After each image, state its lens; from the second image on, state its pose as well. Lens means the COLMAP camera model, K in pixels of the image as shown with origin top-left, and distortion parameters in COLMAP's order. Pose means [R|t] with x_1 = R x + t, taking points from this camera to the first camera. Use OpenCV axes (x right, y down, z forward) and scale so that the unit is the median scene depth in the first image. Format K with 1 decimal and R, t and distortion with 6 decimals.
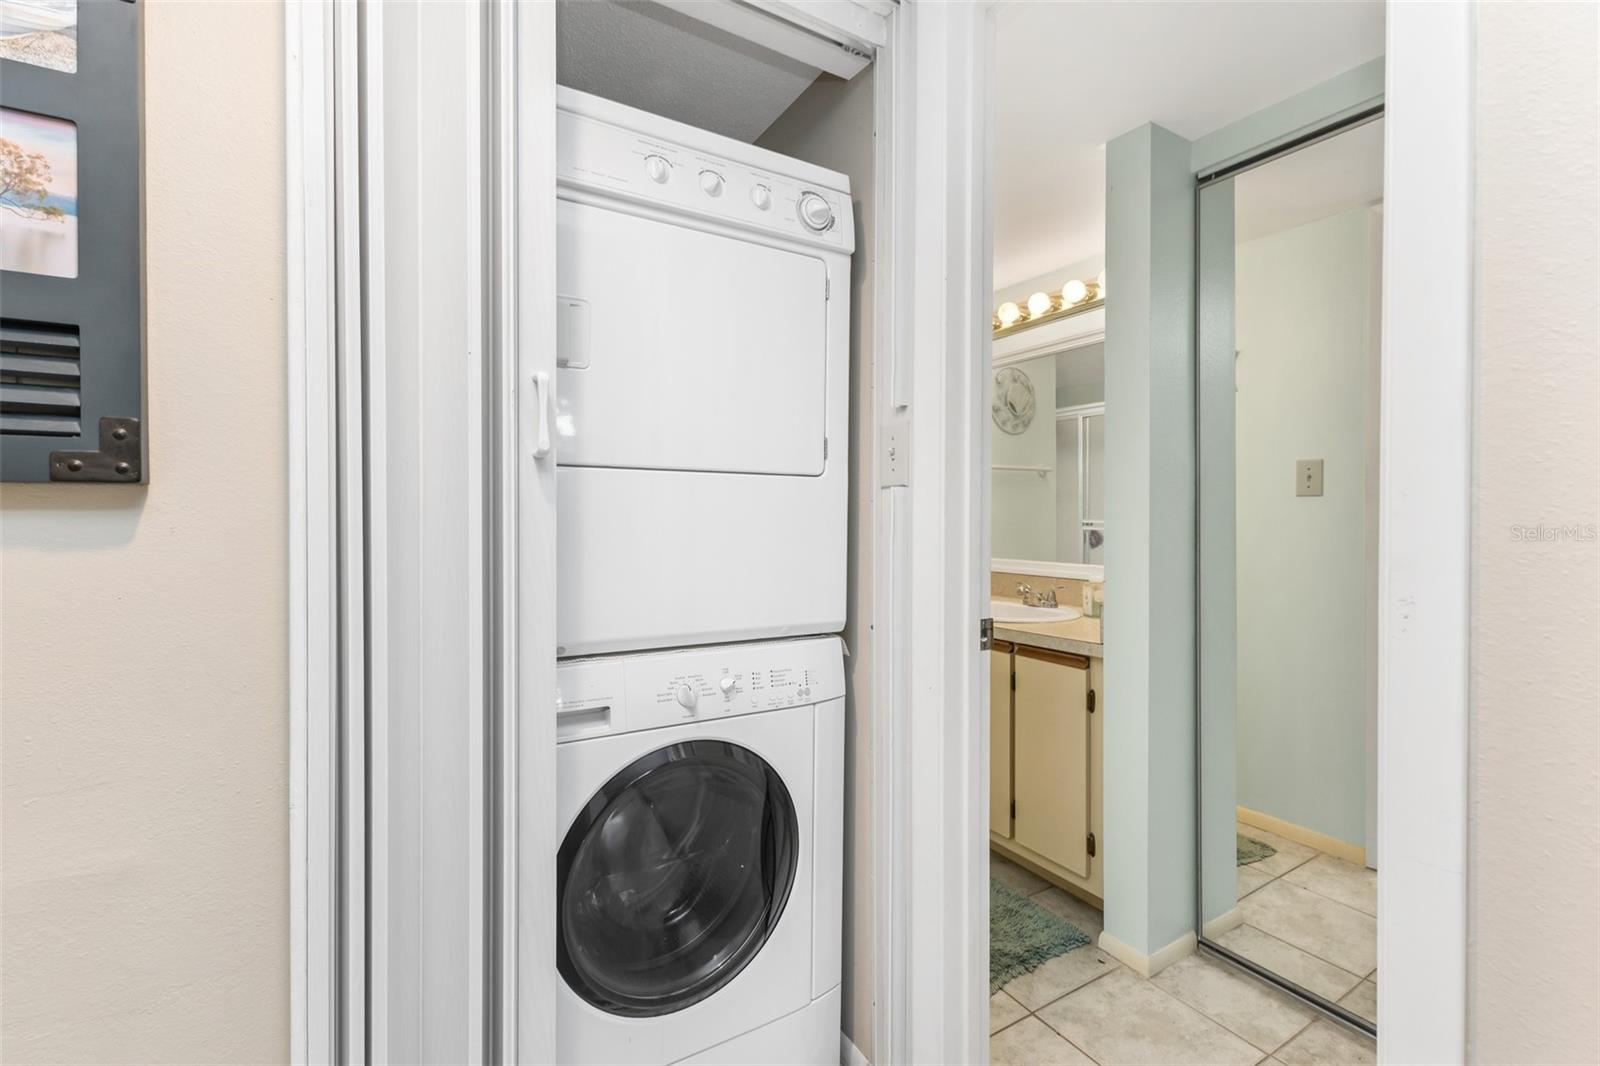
lens RADIAL K [[699.8, 0, 803.4], [0, 699.8, 524.7], [0, 0, 1]] dist [0.013898, -0.003703]
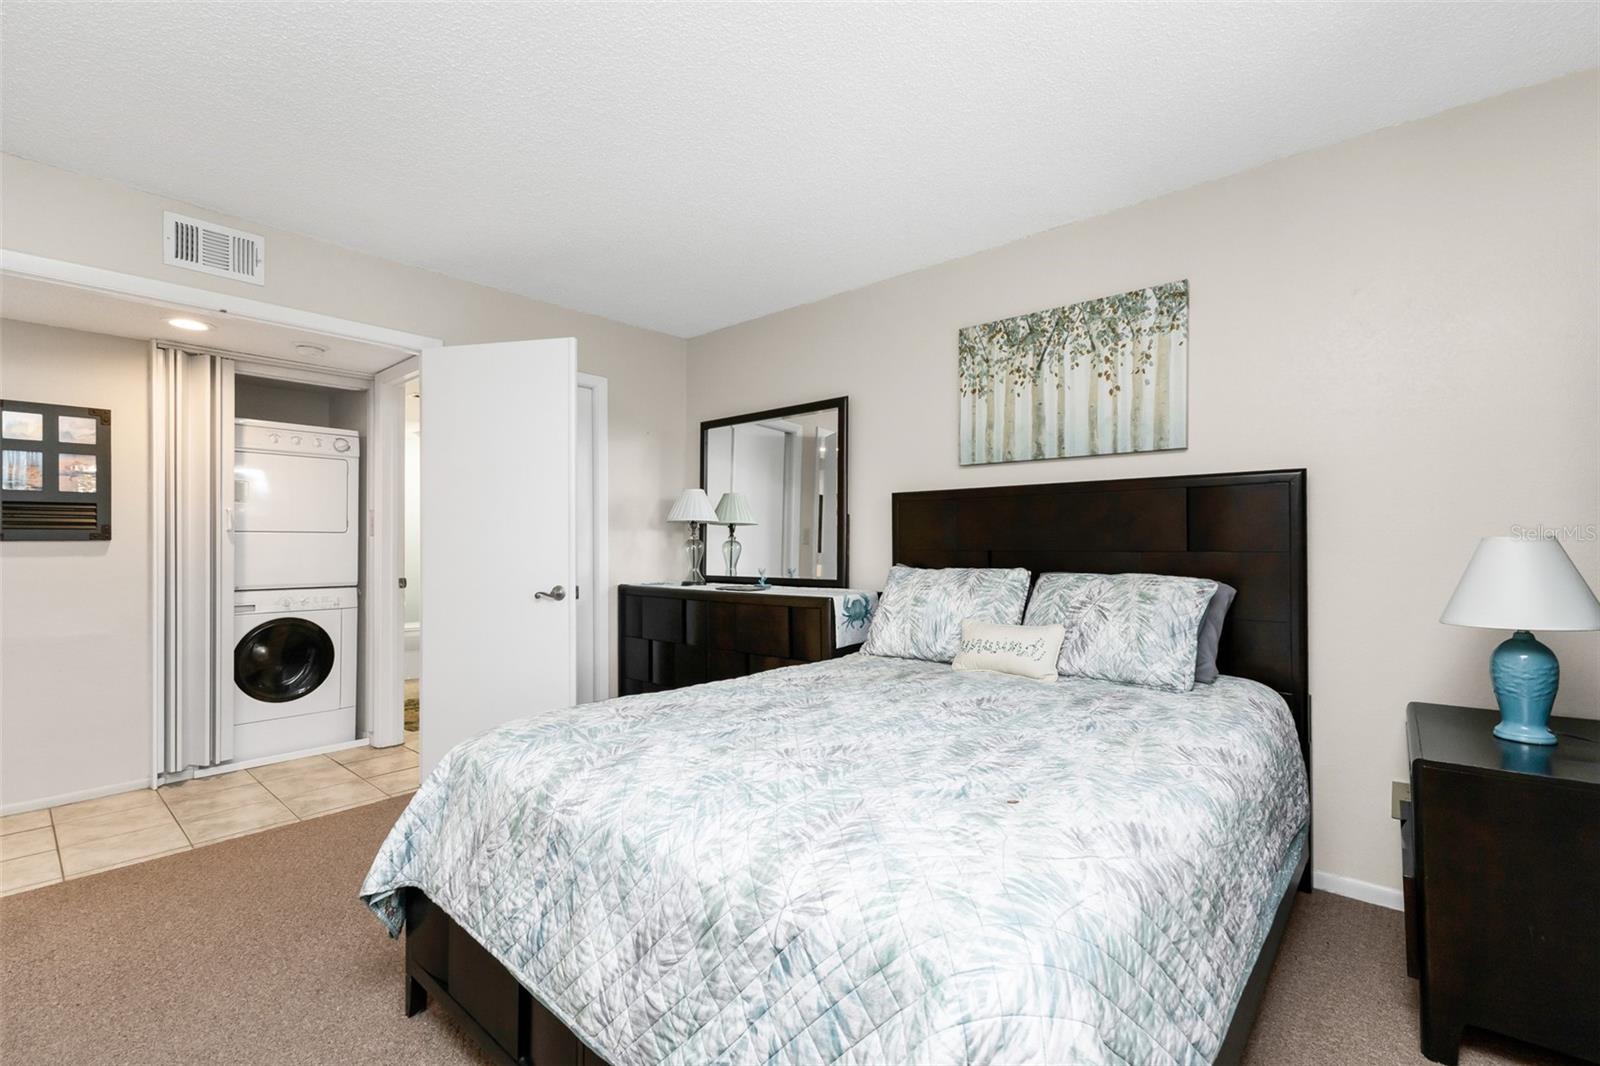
lens RADIAL K [[699.8, 0, 816.9], [0, 699.8, 537.7], [0, 0, 1]] dist [0.013898, -0.003703]
pose [[0.945949, -0.000334, 0.324314, 1.171361], [0.004506, 0.999917, -0.012111, -0.001189], [-0.324283, 0.012918, 0.945872, -3.049848]]
